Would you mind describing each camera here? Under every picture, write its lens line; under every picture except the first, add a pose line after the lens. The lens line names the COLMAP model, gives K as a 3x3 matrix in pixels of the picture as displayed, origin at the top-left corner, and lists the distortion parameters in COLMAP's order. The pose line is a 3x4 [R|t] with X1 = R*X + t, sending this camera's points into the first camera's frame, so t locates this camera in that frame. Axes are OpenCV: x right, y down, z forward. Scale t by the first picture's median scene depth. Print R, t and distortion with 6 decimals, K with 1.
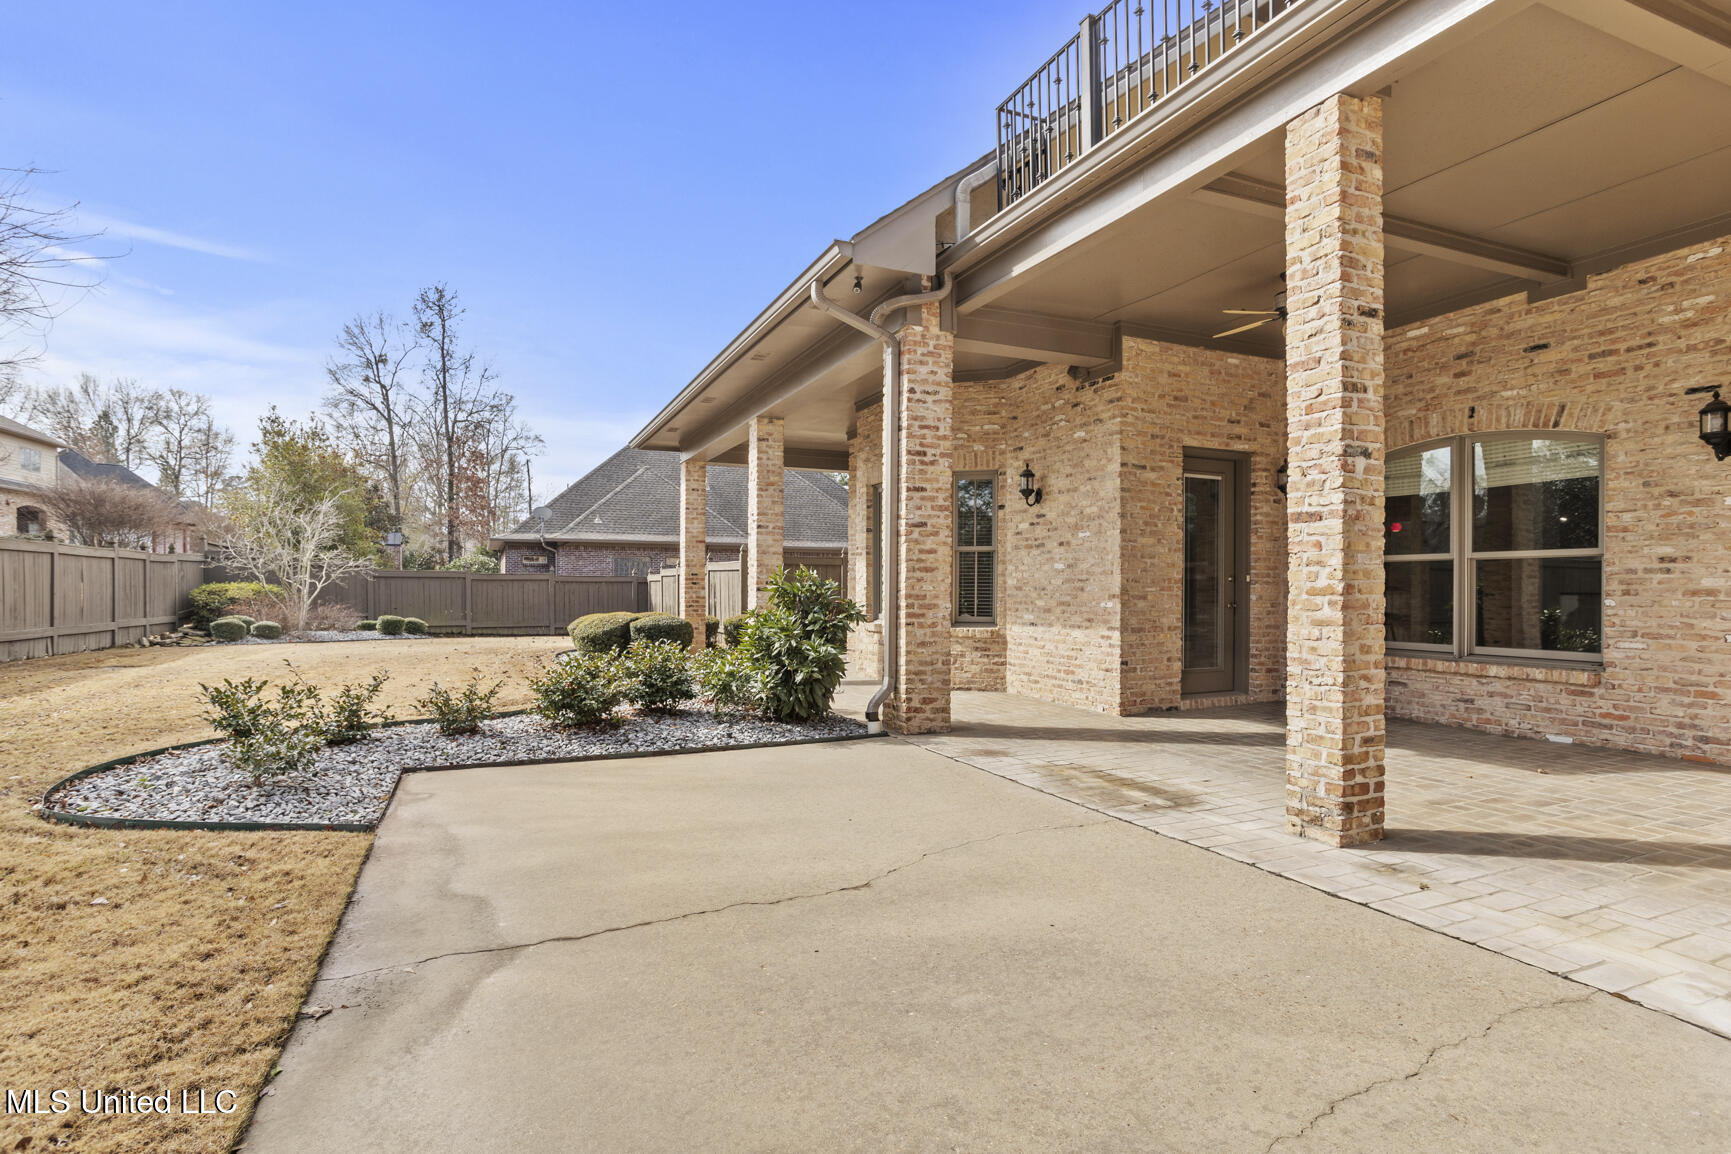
lens RADIAL K [[842.9, 0, 868.1], [0, 842.9, 588.7], [0, 0, 1]] dist [-0.028575, 0.016163]
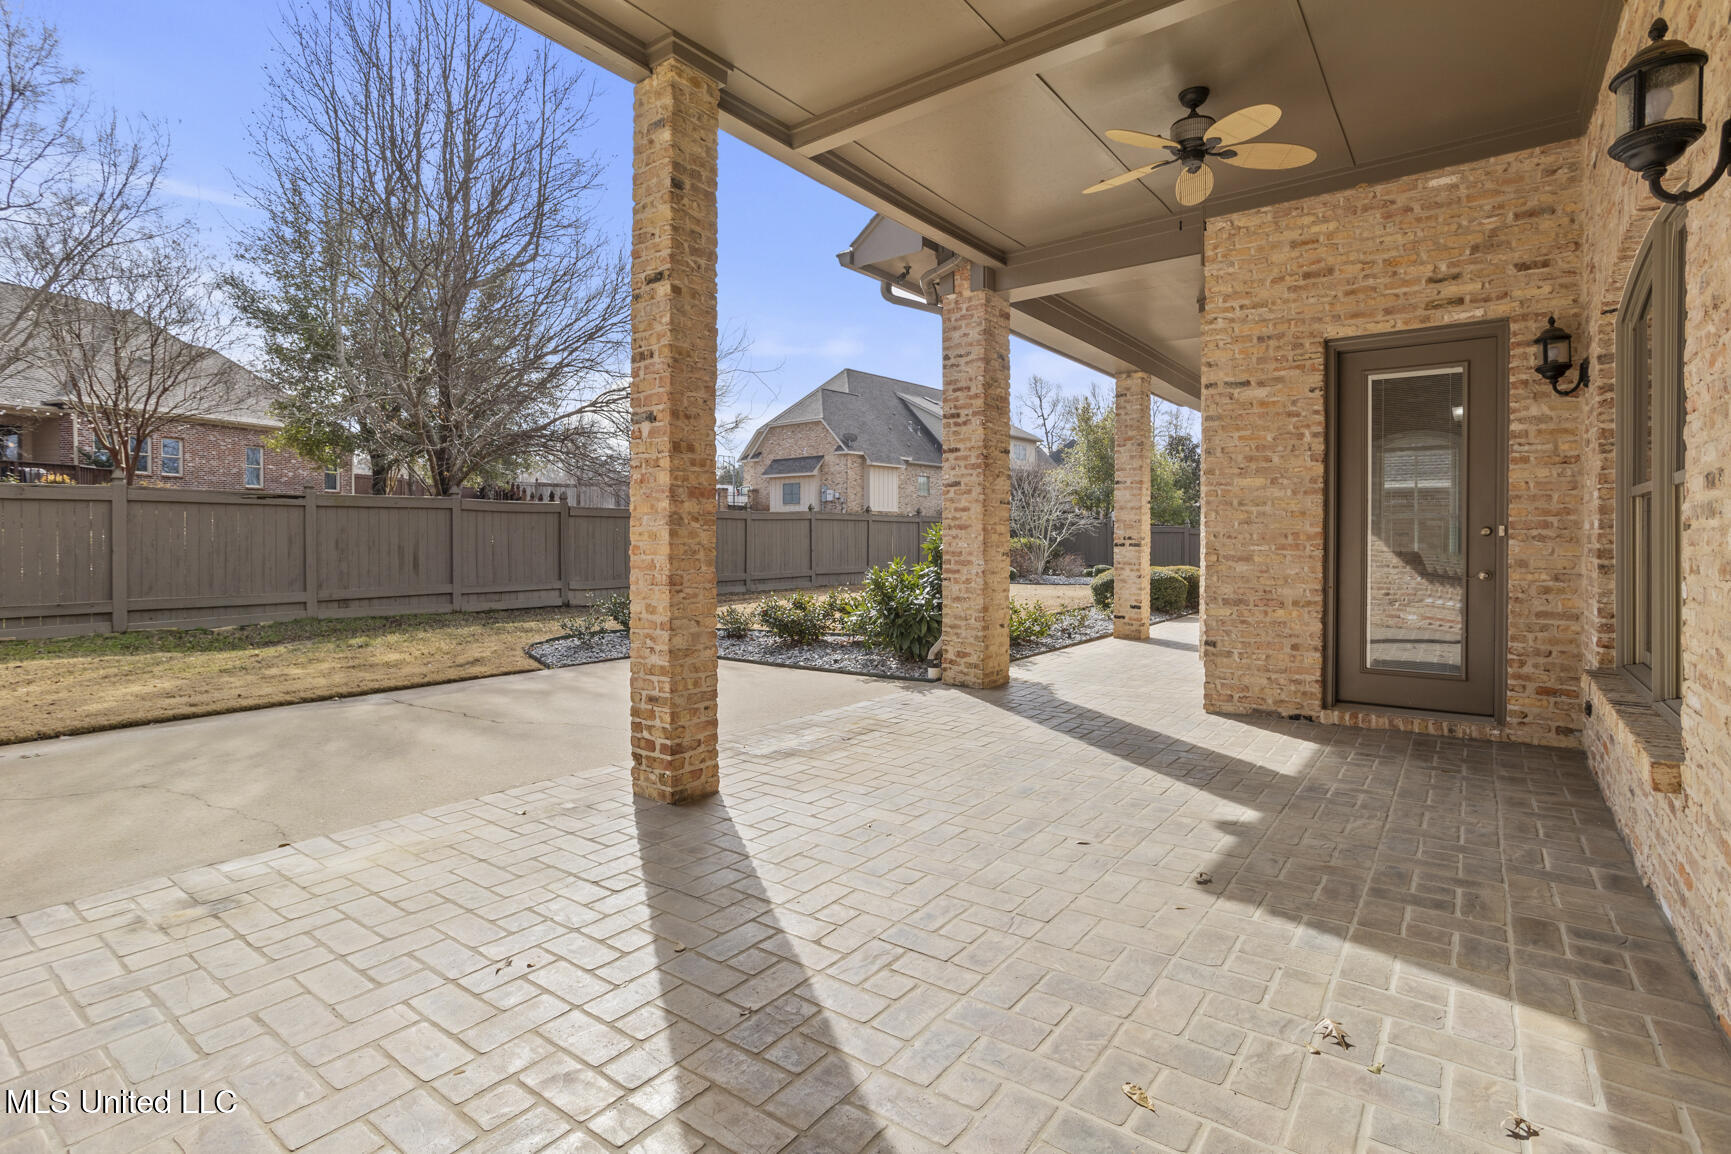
lens RADIAL K [[842.9, 0, 919.7], [0, 842.9, 534.6], [0, 0, 1]] dist [-0.028575, 0.016163]
pose [[0.518919, -0.005201, -0.854808, 0.922011], [-0.000714, 0.999979, -0.006518, -0.006775], [0.854823, 0.003992, 0.518904, 0.419850]]
